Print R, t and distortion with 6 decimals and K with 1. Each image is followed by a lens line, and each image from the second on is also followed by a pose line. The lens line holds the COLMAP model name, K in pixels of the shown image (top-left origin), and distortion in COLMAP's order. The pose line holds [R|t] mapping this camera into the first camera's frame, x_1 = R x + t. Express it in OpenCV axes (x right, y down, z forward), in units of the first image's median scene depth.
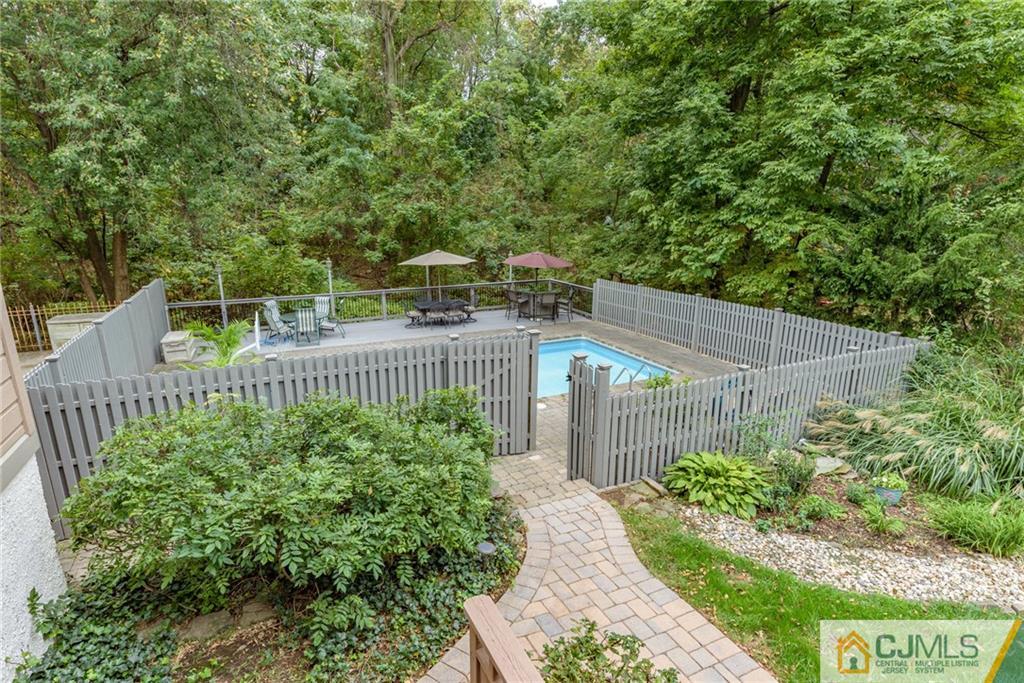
lens RADIAL K [[513.3, 0, 512.0], [0, 513.3, 341.5], [0, 0, 1]] dist [0.000600, 0.000064]
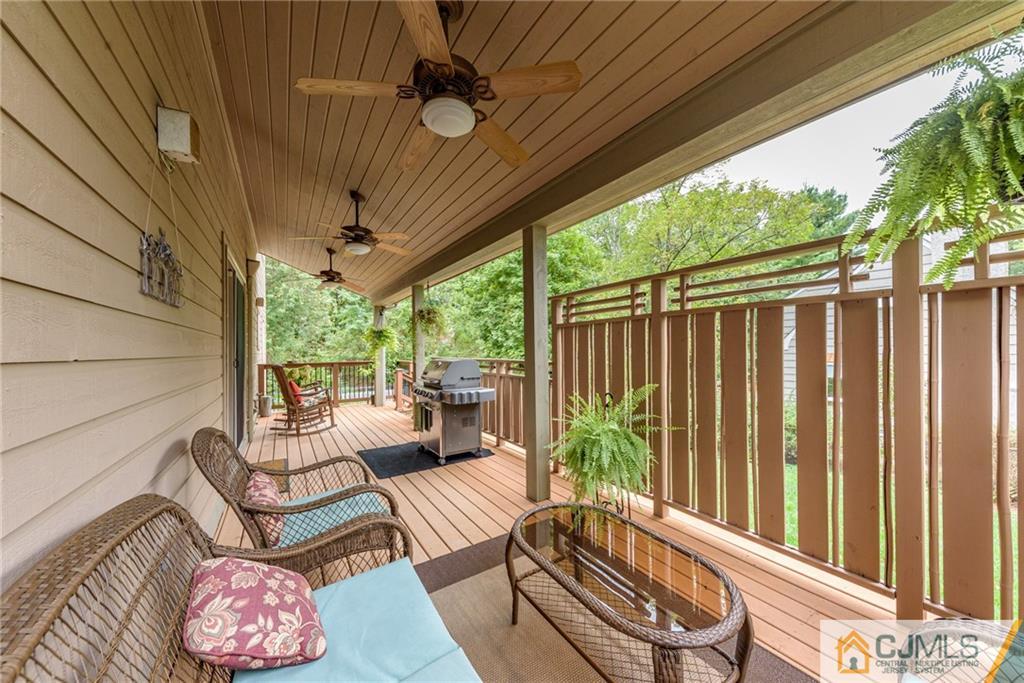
lens RADIAL K [[348.3, 0, 514.8], [0, 348.3, 348.6], [0, 0, 1]] dist [0.008511, 0.000033]
pose [[0.993379, -0.013239, 0.114122, 0.134476], [0.041695, 0.967158, -0.250734, 0.092485], [-0.107055, 0.253832, 0.961306, -0.334652]]
